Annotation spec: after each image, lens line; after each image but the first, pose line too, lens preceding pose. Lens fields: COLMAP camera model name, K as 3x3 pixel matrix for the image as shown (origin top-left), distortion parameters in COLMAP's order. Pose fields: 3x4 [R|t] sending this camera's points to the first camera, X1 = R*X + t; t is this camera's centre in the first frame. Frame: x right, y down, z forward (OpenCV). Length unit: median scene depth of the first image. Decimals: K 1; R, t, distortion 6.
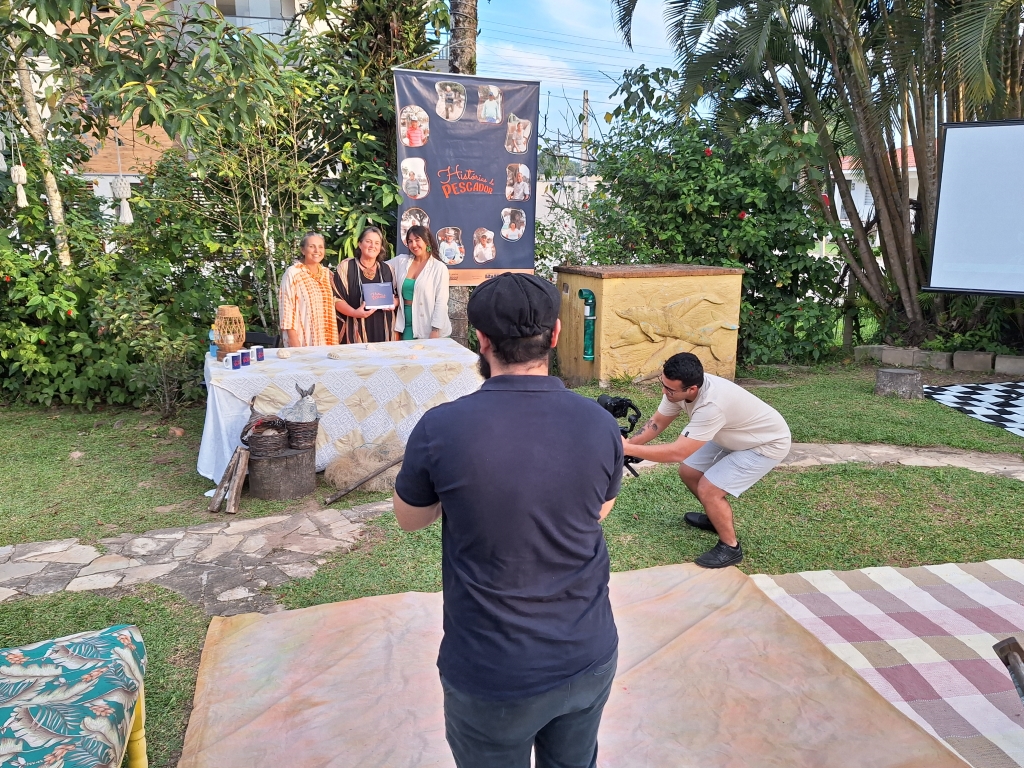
lens RADIAL K [[797.8, 0, 513.8], [0, 797.8, 383.3], [0, 0, 1]] dist [0.088622, -0.076296]
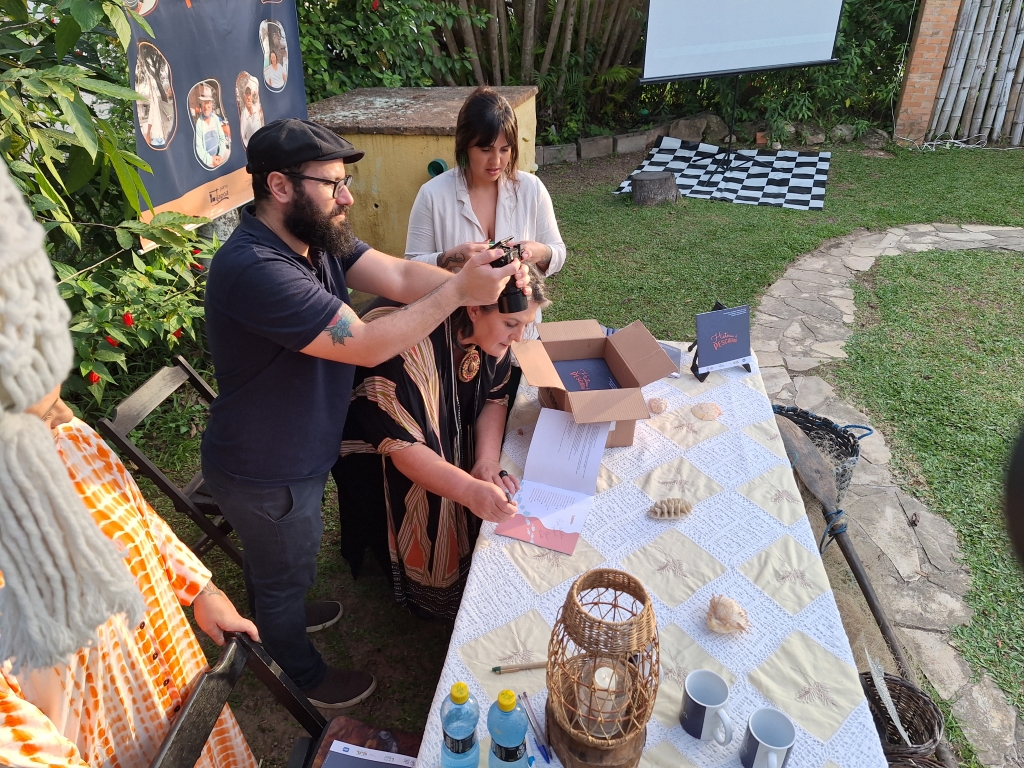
lens RADIAL K [[722.9, 0, 521.0], [0, 722.9, 369.6], [0, 0, 1]] dist [0.045814, -0.034881]
pose [[0.507301, -0.435417, 0.743678, -0.349081], [0.208347, 0.899336, 0.384429, -0.171236], [-0.836204, -0.040078, 0.546953, 0.641431]]
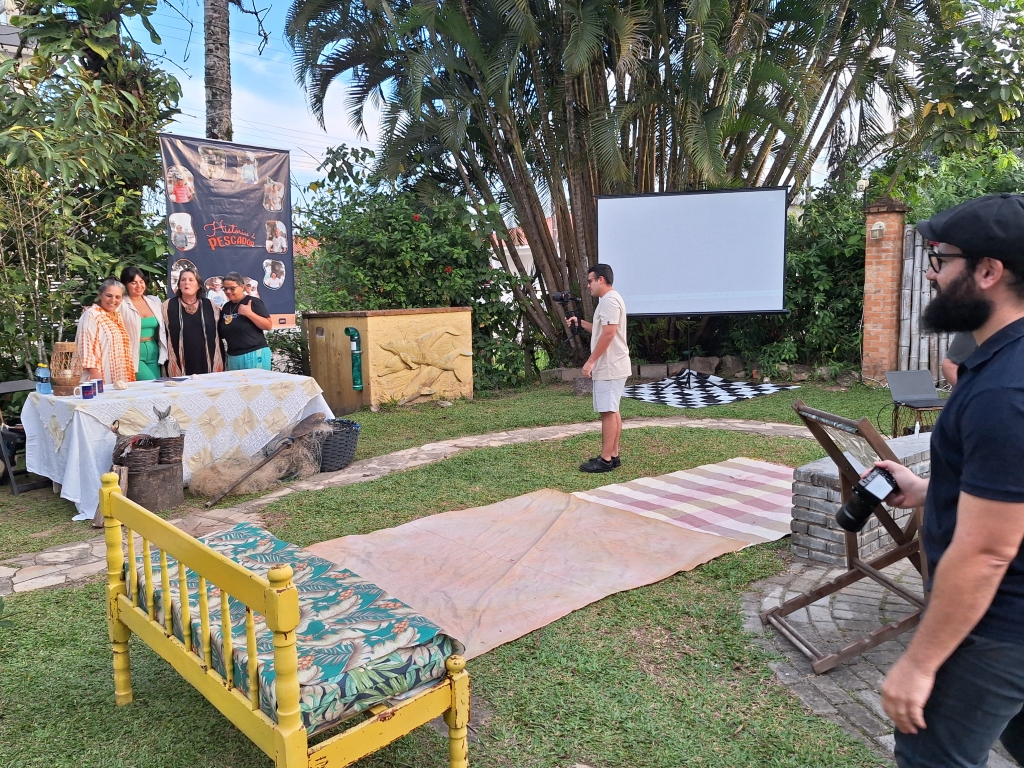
lens RADIAL K [[797.8, 0, 518.1], [0, 797.8, 383.2], [0, 0, 1]] dist [0.088622, -0.076296]
pose [[0.894248, -0.082456, 0.439911, -0.206656], [0.125213, 0.989726, -0.069018, 0.070657], [-0.429701, 0.116801, 0.895385, -0.123739]]
